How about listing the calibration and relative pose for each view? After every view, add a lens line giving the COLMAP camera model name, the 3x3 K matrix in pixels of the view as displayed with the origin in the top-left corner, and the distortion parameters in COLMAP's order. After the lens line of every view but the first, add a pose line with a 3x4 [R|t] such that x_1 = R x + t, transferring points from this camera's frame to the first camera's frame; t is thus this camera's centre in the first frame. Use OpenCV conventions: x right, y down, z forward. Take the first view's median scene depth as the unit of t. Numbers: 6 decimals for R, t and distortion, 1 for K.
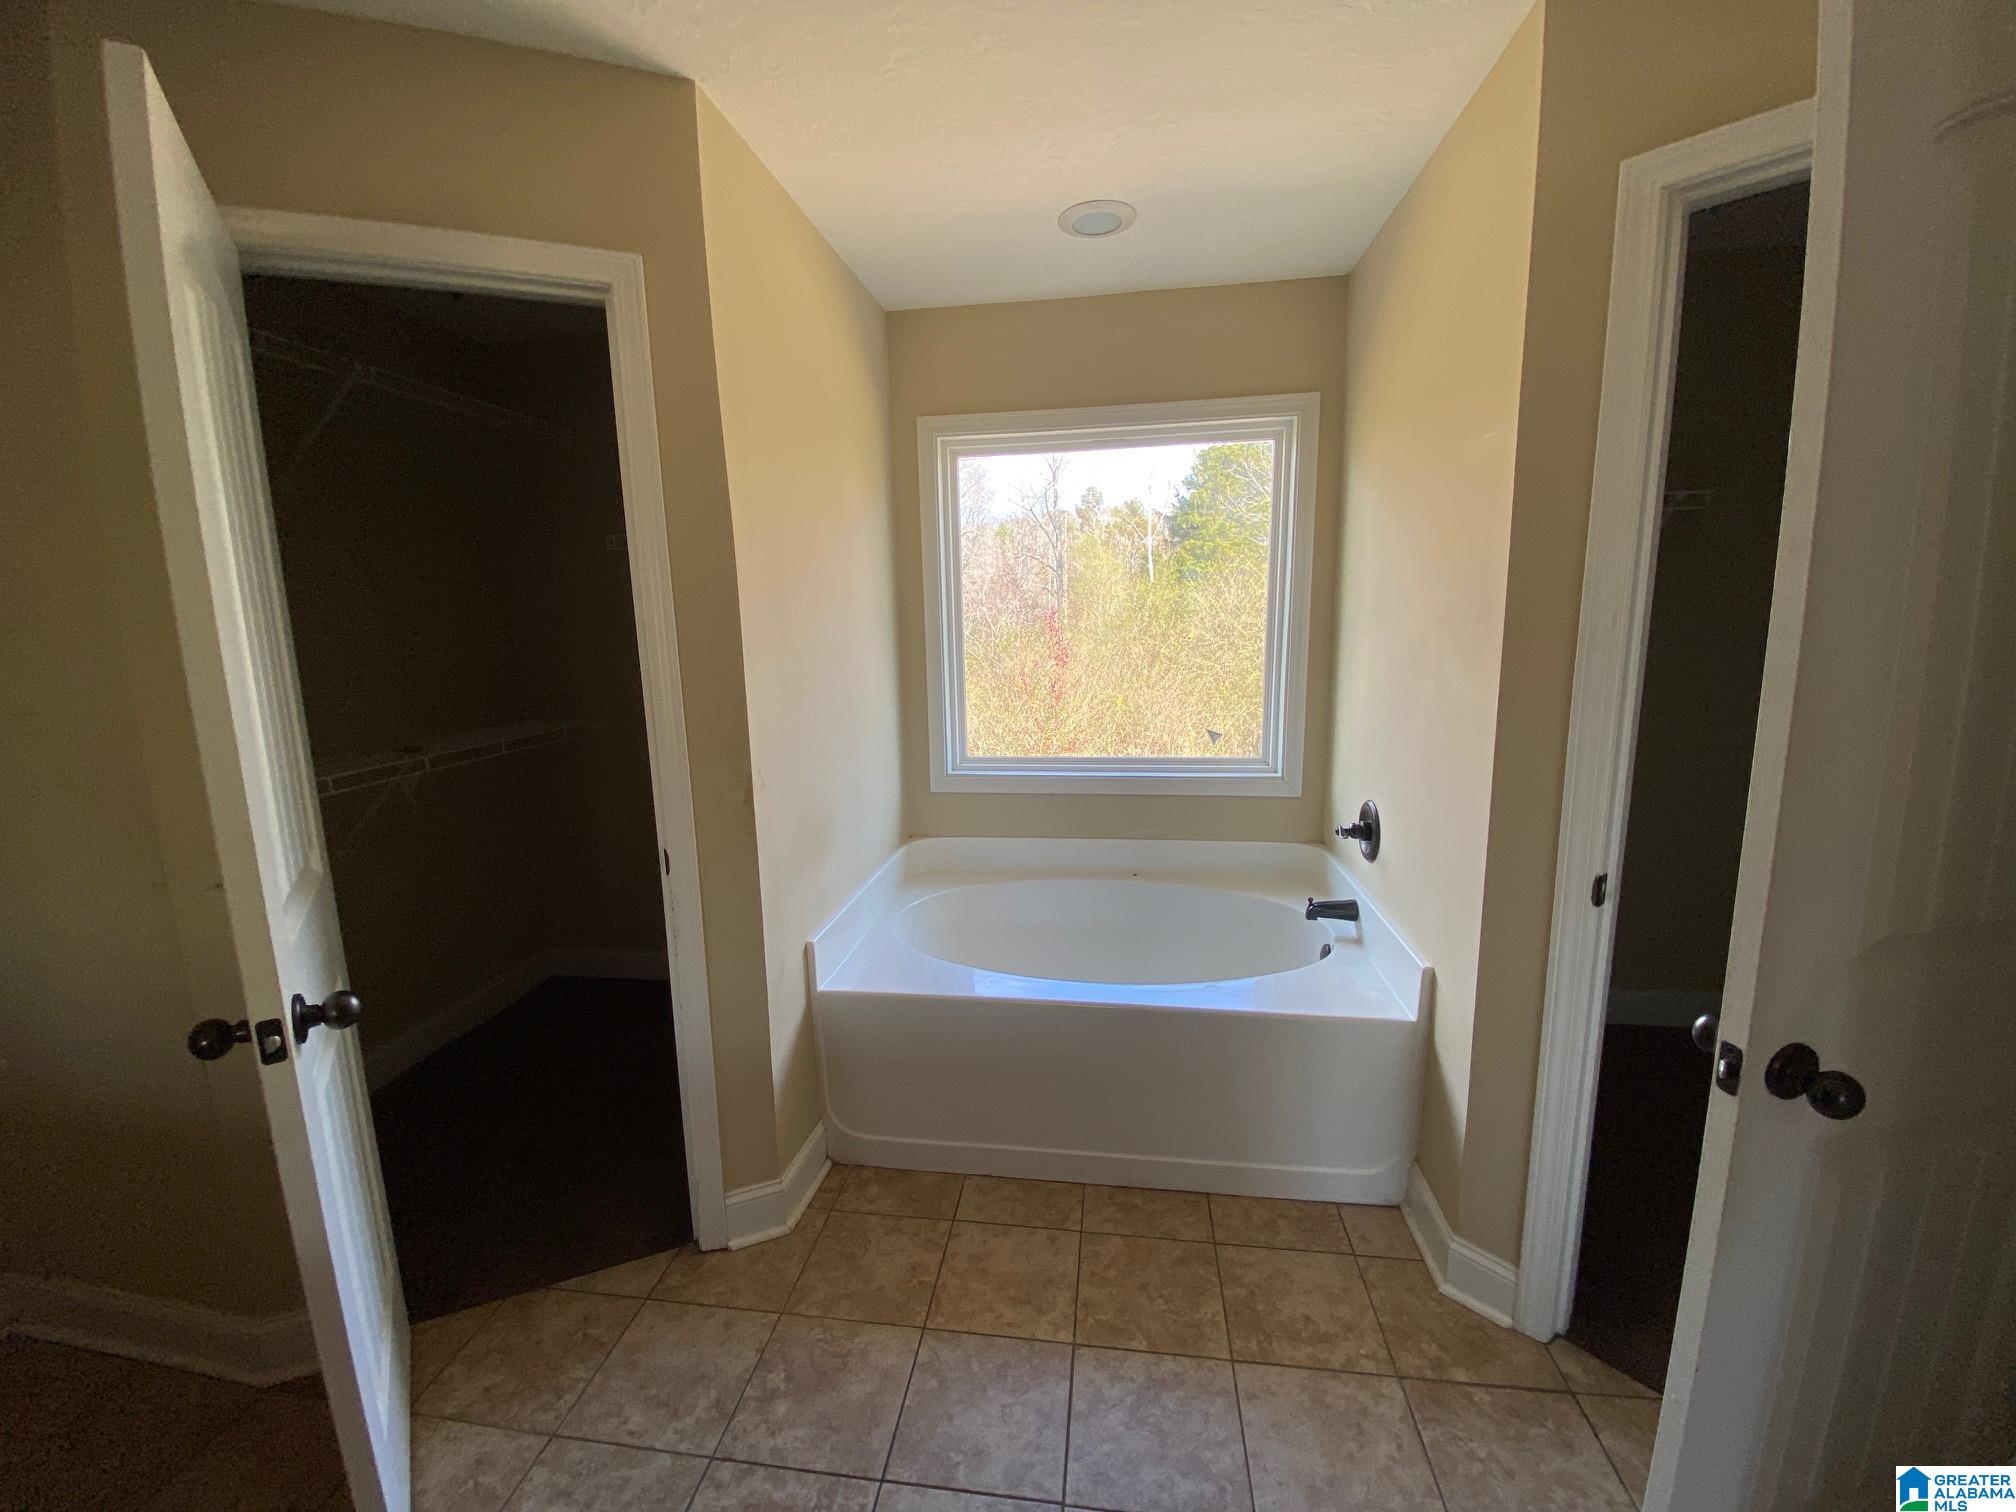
lens RADIAL K [[820.7, 0, 998.6], [0, 820.7, 748.2], [0, 0, 1]] dist [0.021934, -0.023110]
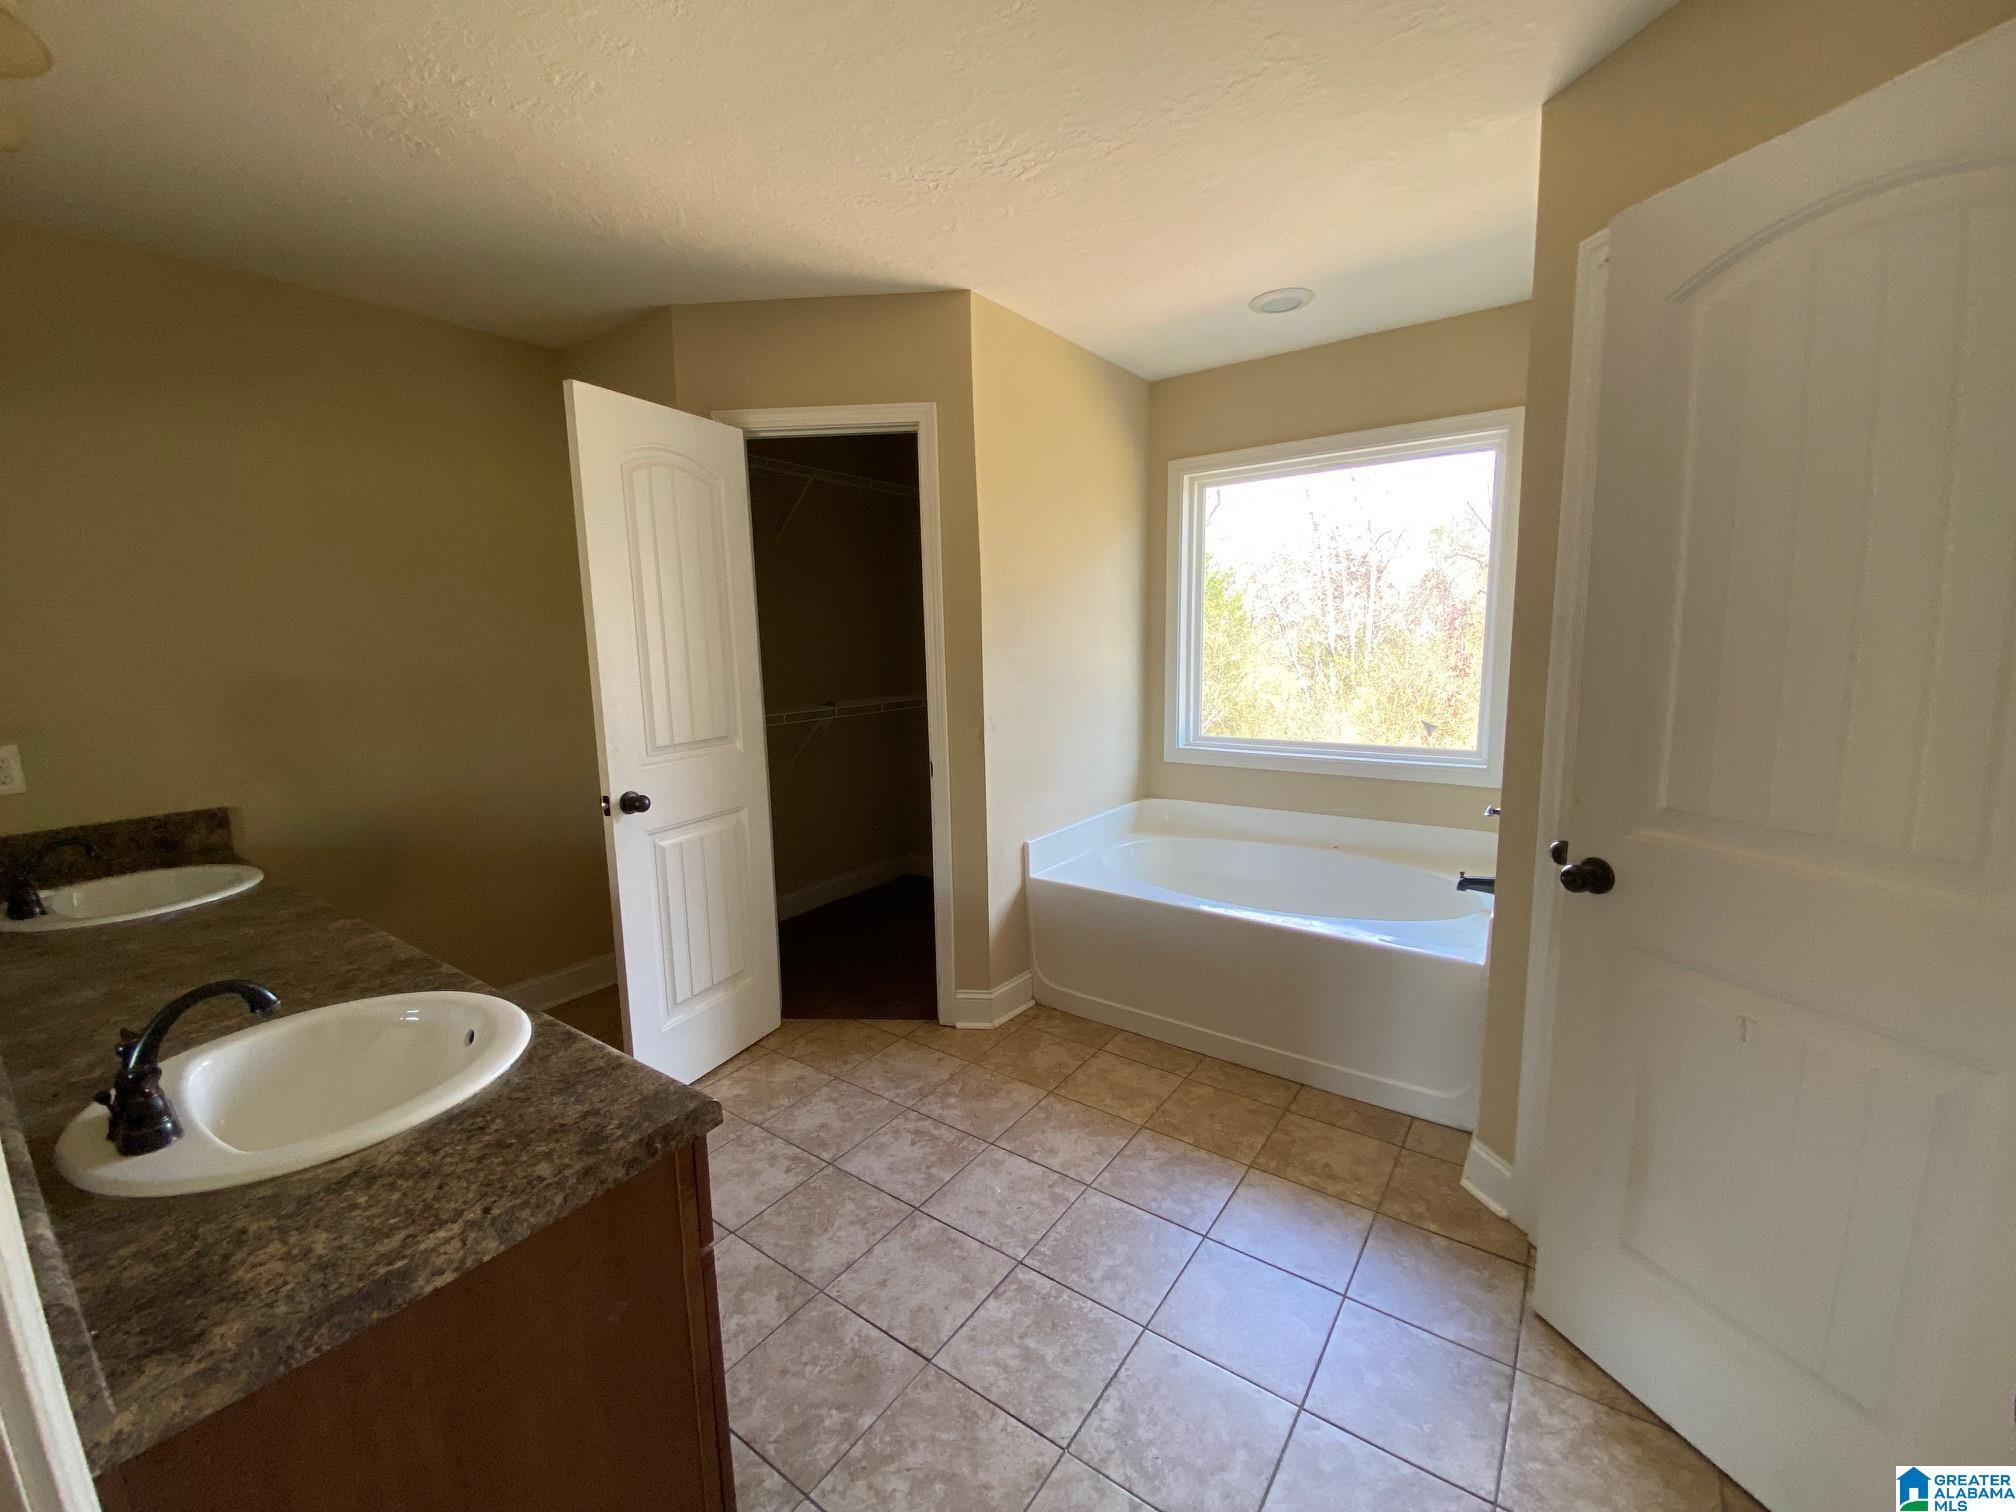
lens RADIAL K [[820.7, 0, 998.6], [0, 820.7, 748.2], [0, 0, 1]] dist [0.021934, -0.023110]
pose [[0.884504, 0.067313, -0.461652, 0.413820], [-0.071975, 0.997378, 0.007525, 0.068432], [0.460948, 0.026571, 0.887029, -0.335045]]
